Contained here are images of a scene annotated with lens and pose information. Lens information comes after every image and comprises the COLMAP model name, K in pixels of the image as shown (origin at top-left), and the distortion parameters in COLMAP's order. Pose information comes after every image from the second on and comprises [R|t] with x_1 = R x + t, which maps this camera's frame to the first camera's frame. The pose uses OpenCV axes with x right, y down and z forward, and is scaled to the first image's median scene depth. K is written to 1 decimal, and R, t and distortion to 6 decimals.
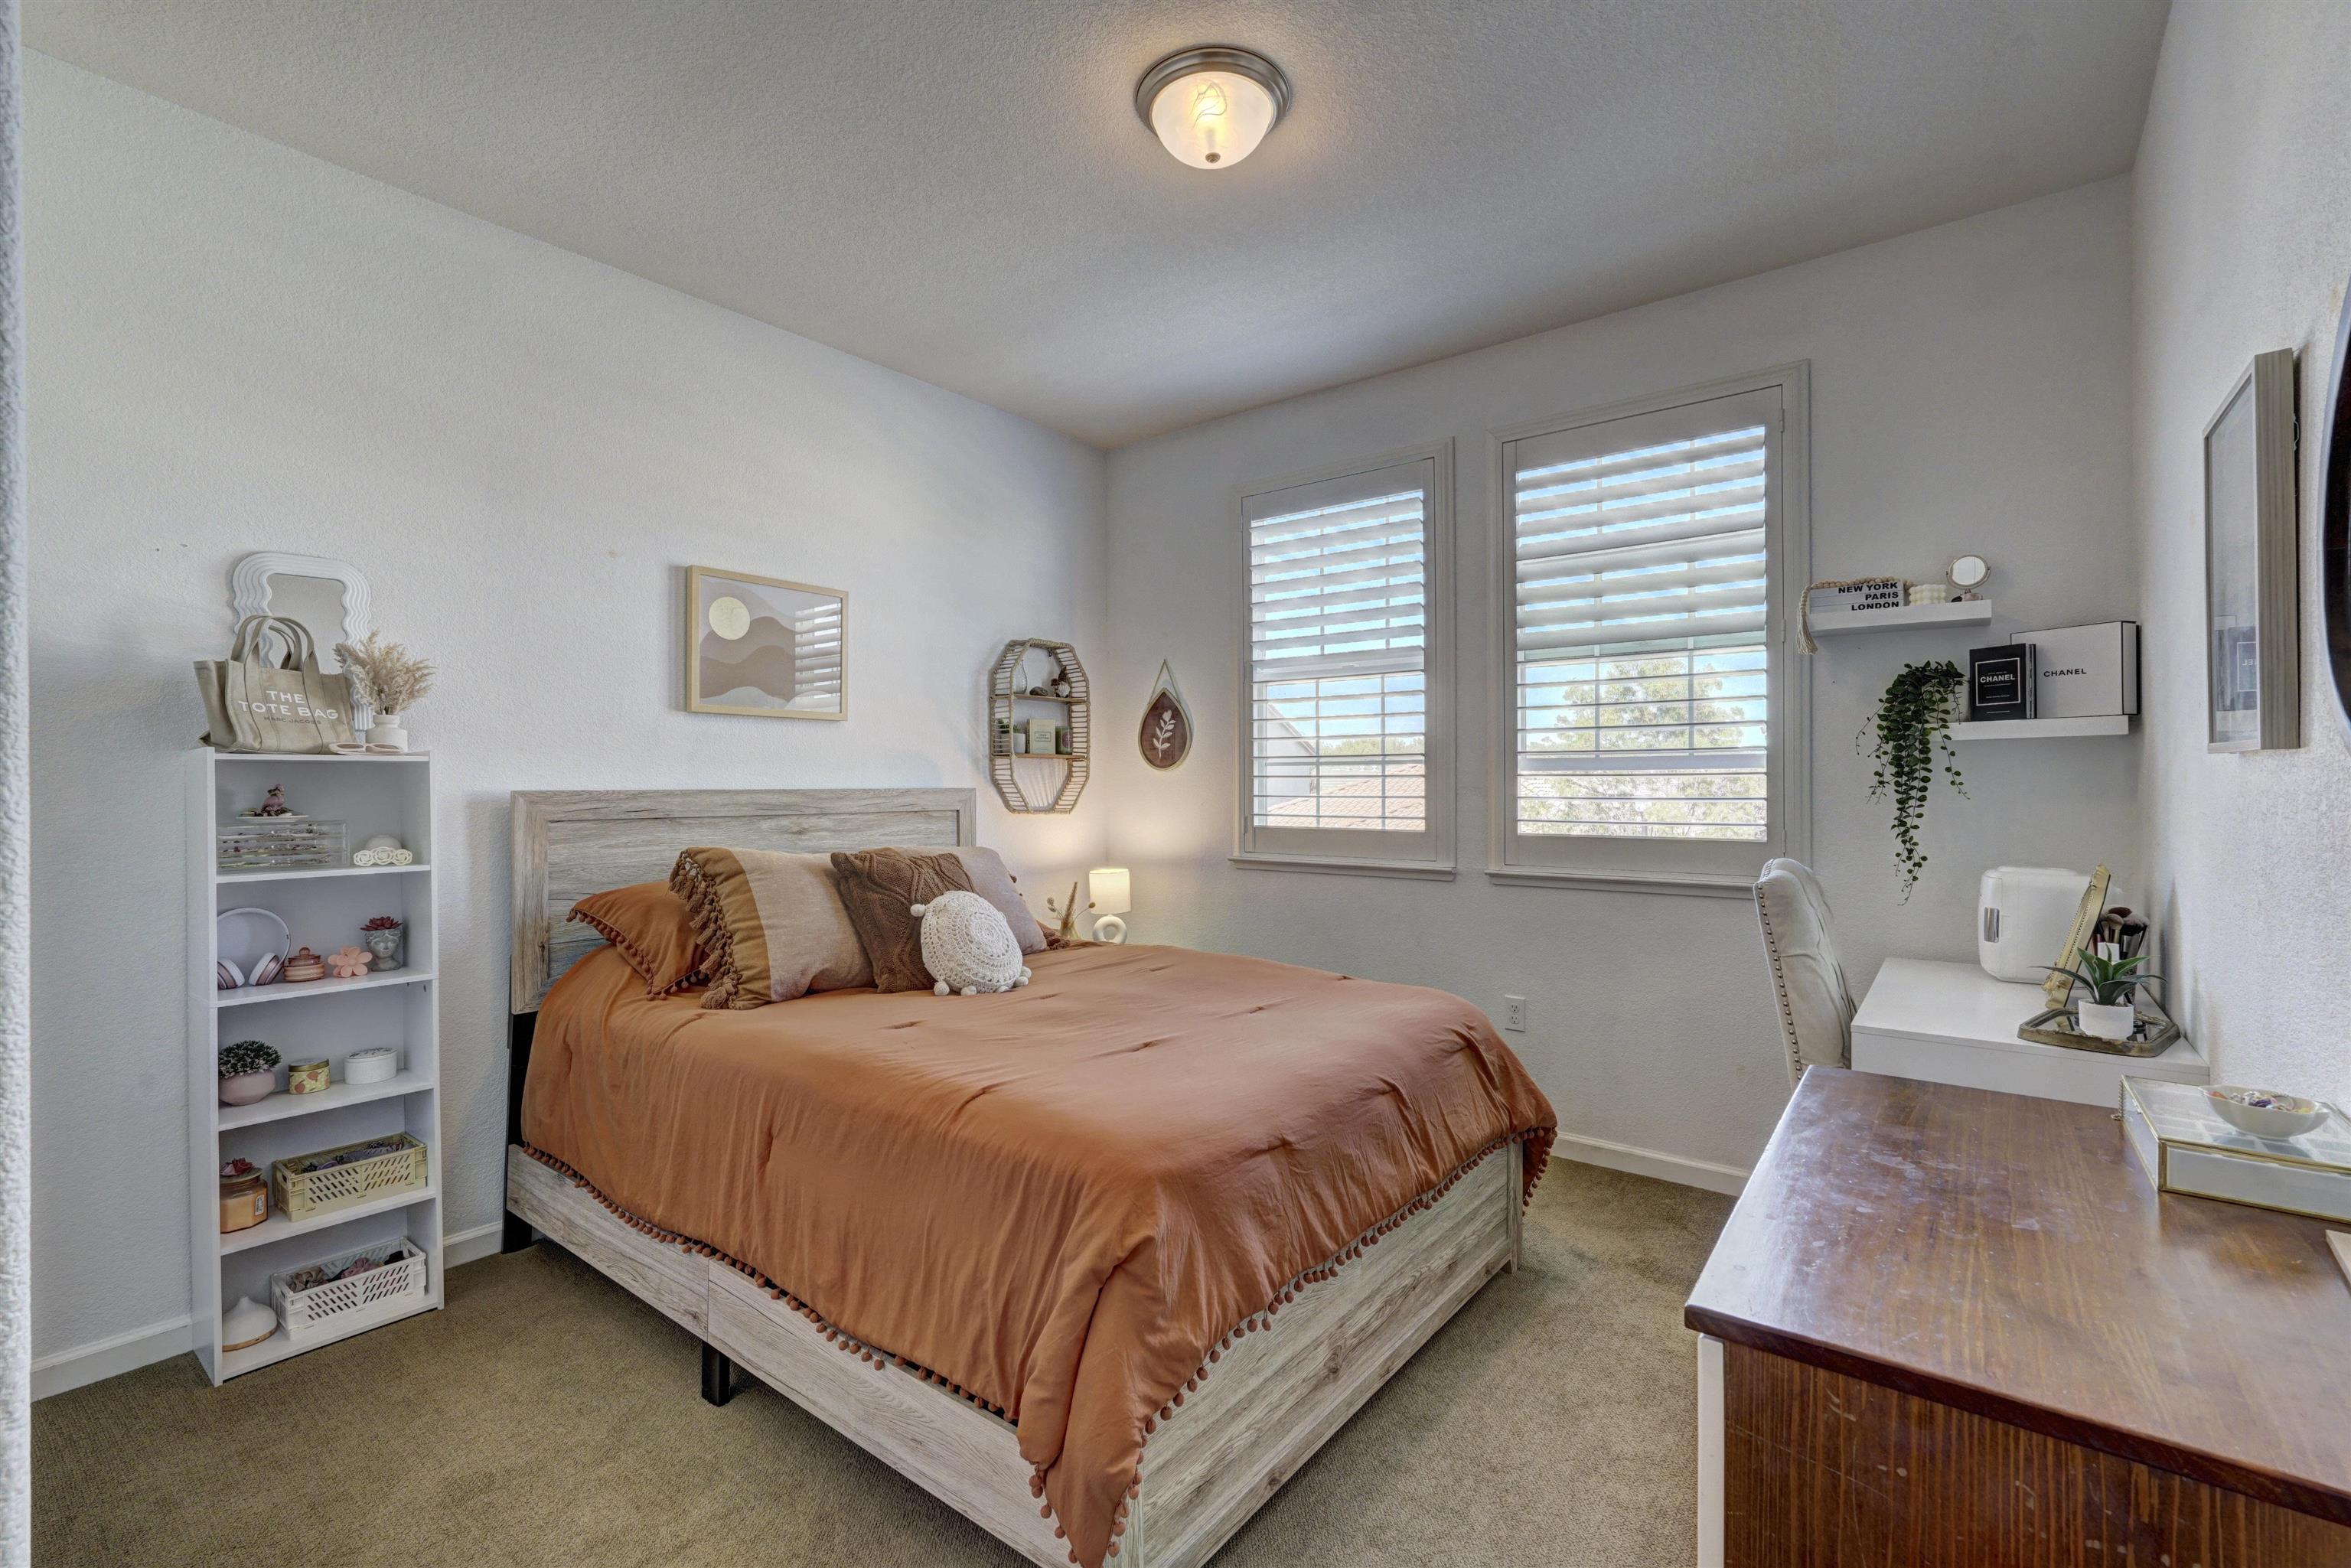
lens RADIAL K [[1035.5, 0, 1159.3], [0, 1035.5, 779.8], [0, 0, 1]] dist [-0.013631, 0.002444]
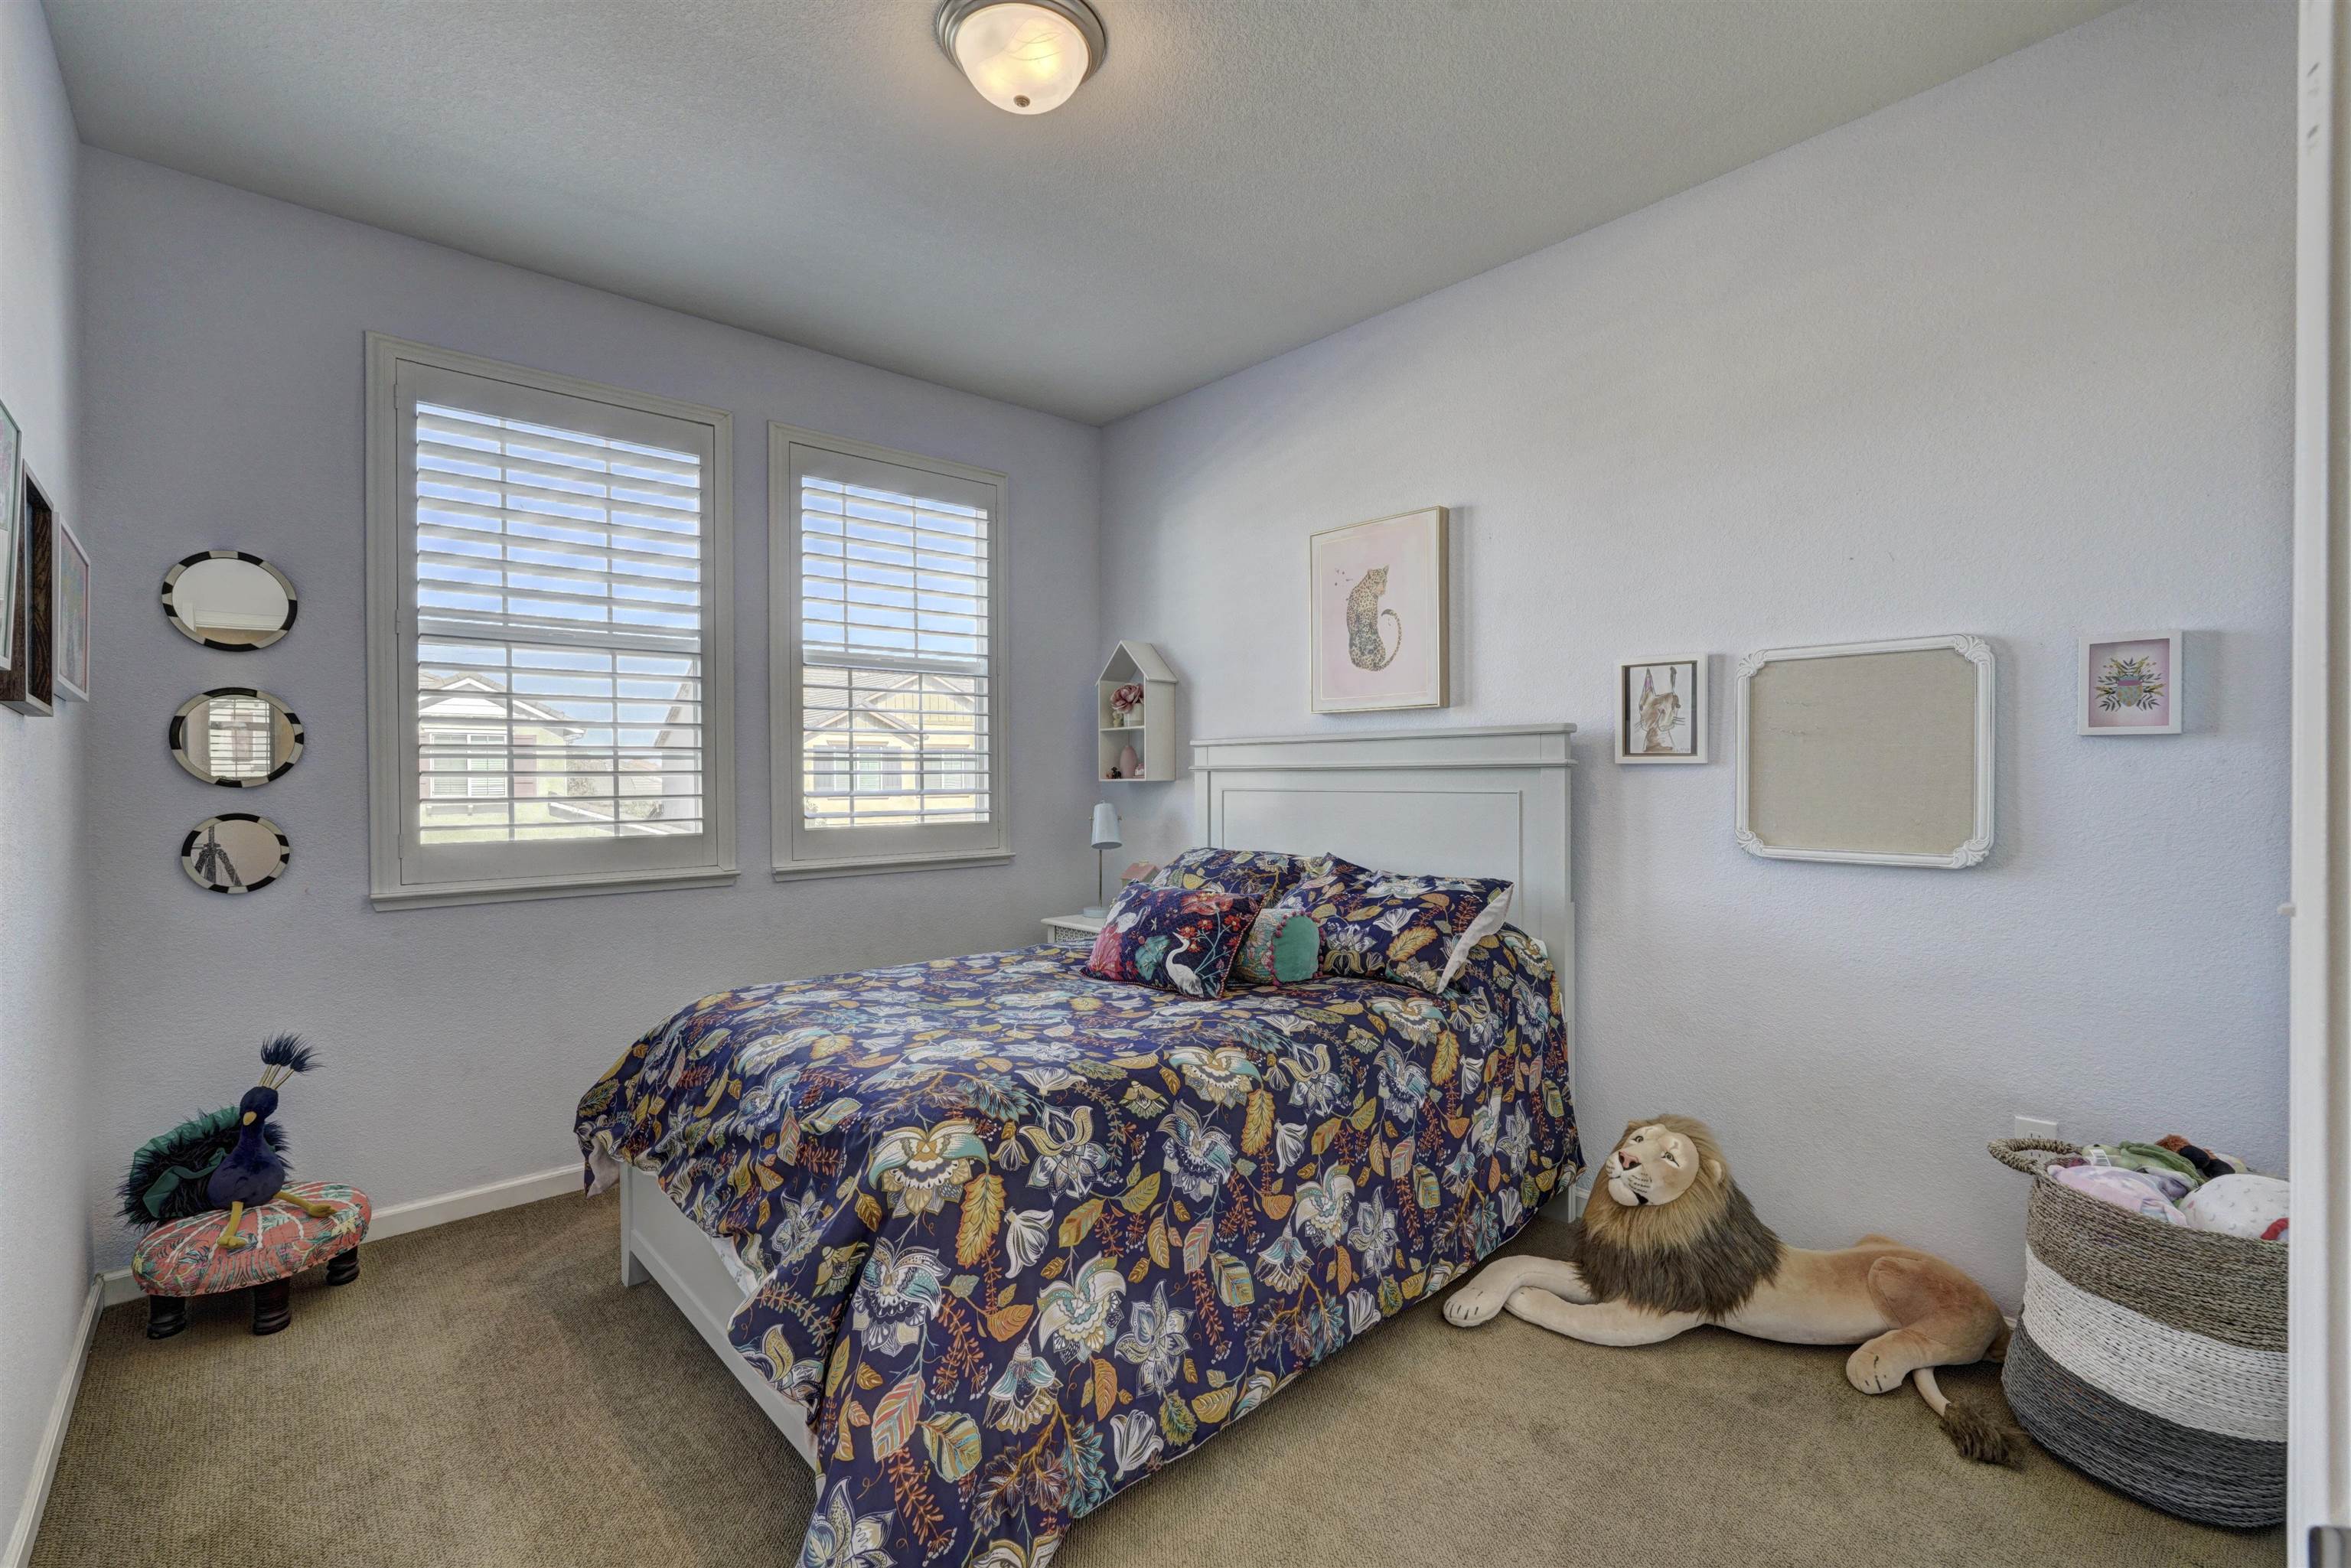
lens RADIAL K [[1035.5, 0, 1174.2], [0, 1035.5, 777.0], [0, 0, 1]] dist [-0.013631, 0.002444]
pose [[0.178770, -0.003705, 0.983884, -0.557871], [0.006411, 0.999976, 0.002600, 0.000376], [-0.983870, 0.005843, 0.178789, 0.432573]]
